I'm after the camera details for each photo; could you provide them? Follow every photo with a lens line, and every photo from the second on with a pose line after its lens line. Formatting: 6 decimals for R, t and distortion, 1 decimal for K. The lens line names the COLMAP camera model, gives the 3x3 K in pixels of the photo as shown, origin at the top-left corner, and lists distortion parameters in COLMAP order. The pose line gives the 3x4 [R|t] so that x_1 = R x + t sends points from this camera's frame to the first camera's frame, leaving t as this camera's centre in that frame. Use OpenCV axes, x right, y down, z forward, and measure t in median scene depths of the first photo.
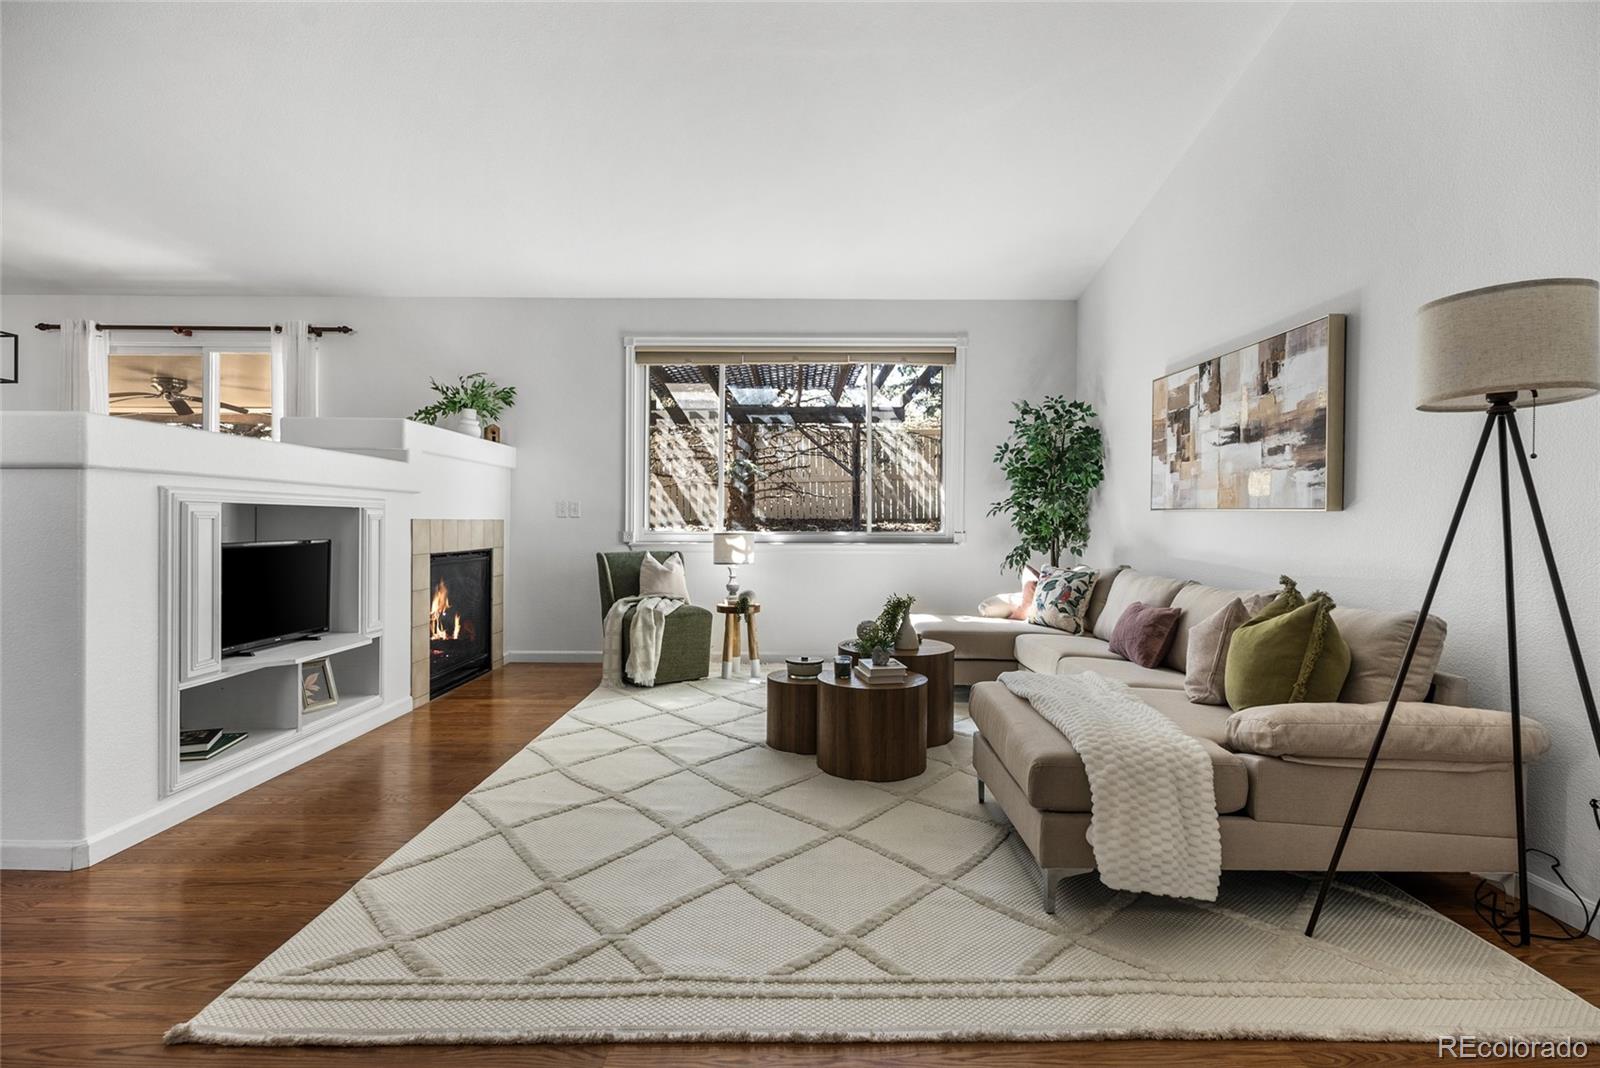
lens RADIAL K [[776.2, 0, 799.5], [0, 776.2, 526.7], [0, 0, 1]] dist [-0.005175, 0.001763]
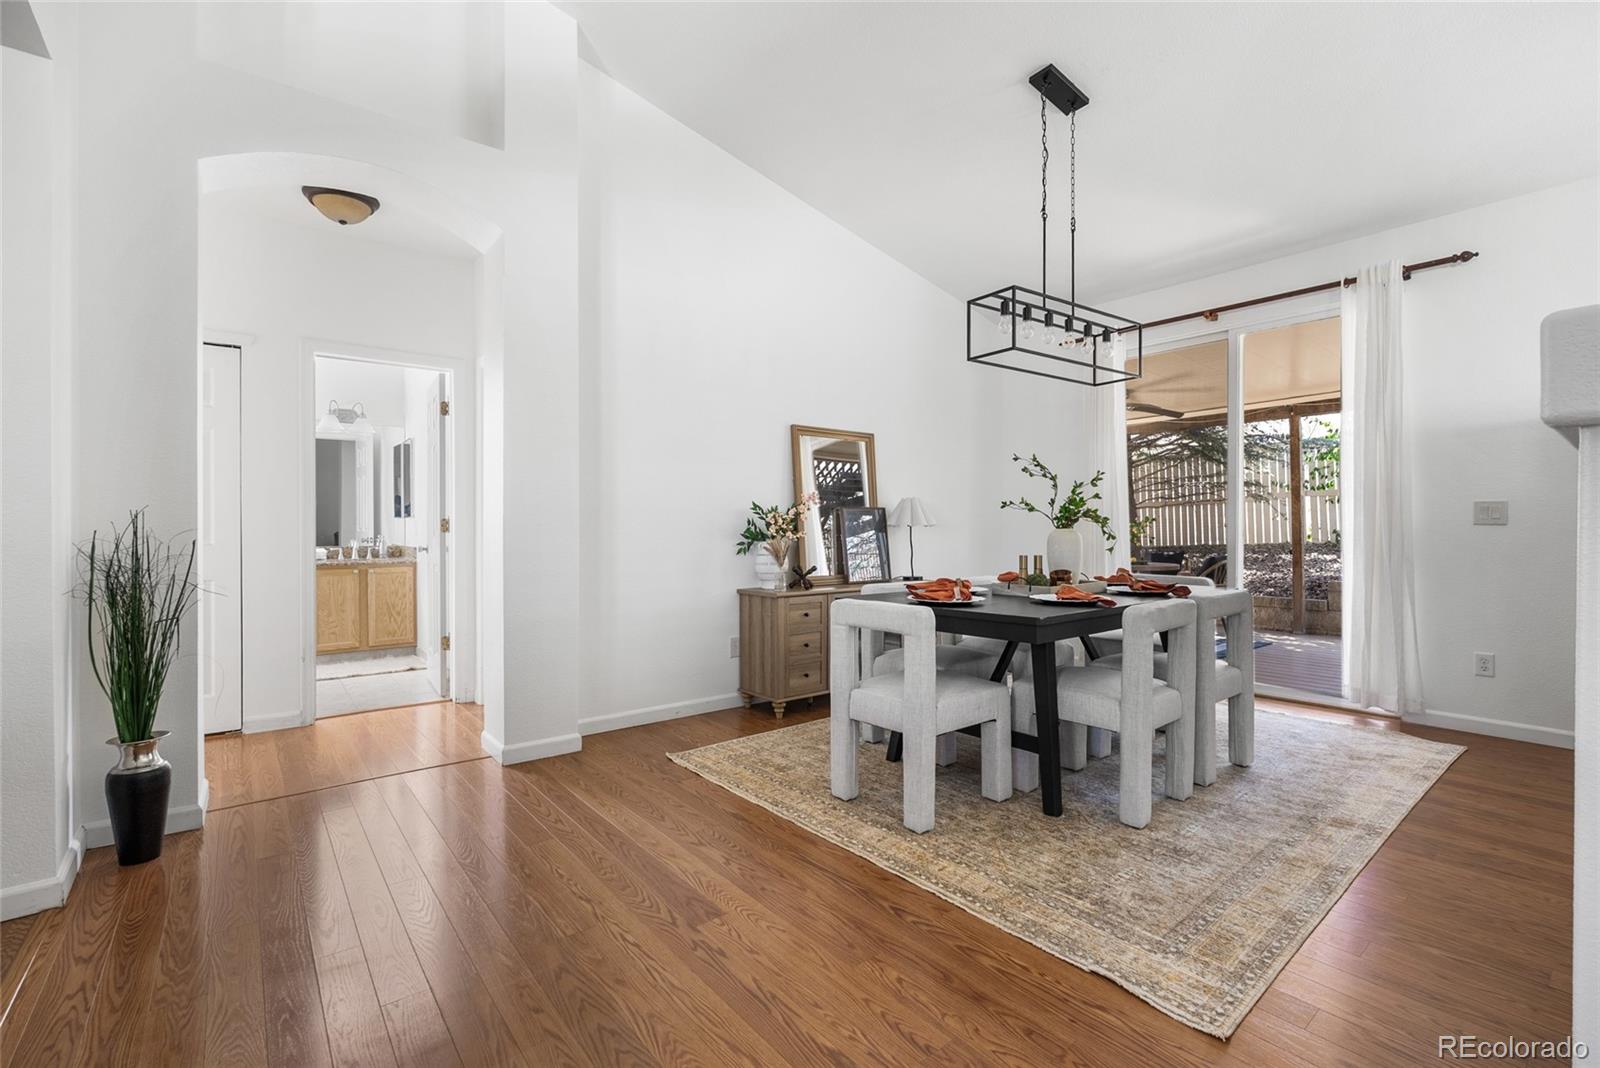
lens RADIAL K [[710.1, 0, 813.1], [0, 710.1, 534.7], [0, 0, 1]] dist [-0.002741, -0.000185]
pose [[0.631636, -0.002404, -0.775261, -0.604853], [0.000535, 0.999996, -0.002664, -0.002671], [0.775265, 0.001268, 0.631635, 0.184535]]
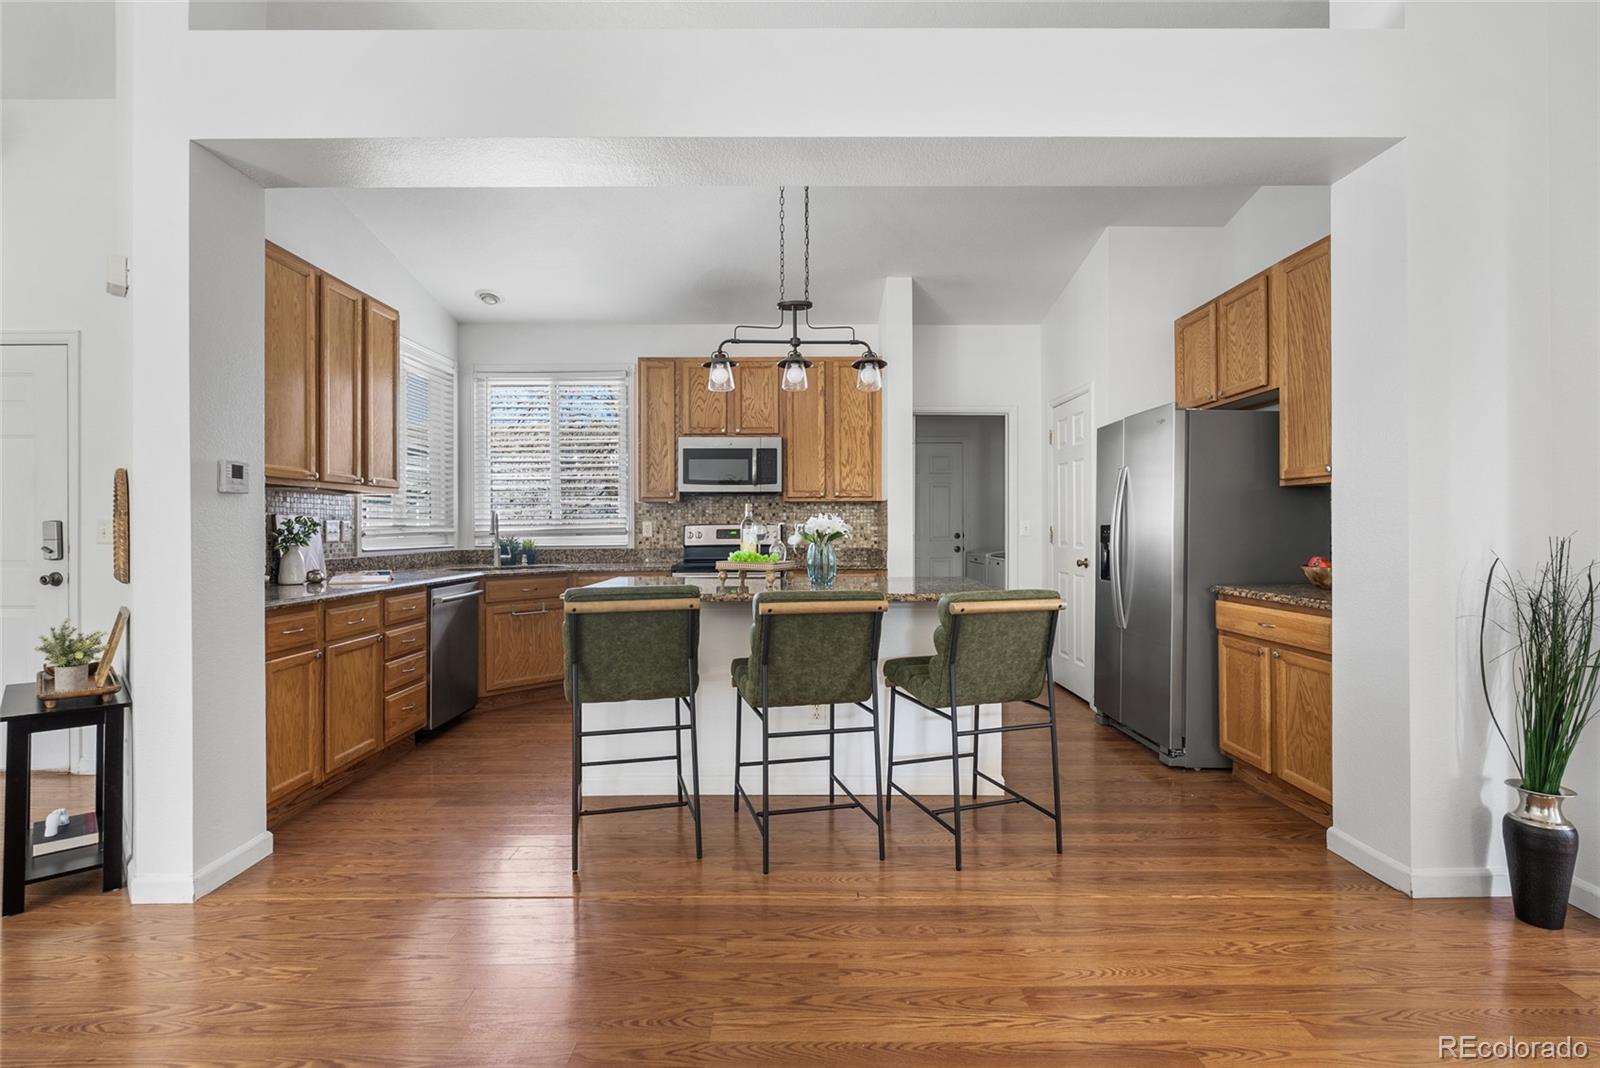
lens RADIAL K [[776.2, 0, 820.9], [0, 776.2, 521.2], [0, 0, 1]] dist [-0.005175, 0.001763]
pose [[-0.999745, -0.003997, -0.022242, -0.827273], [-0.003958, 0.999991, -0.001824, -0.031672], [0.022249, -0.001735, -0.999751, 0.642455]]
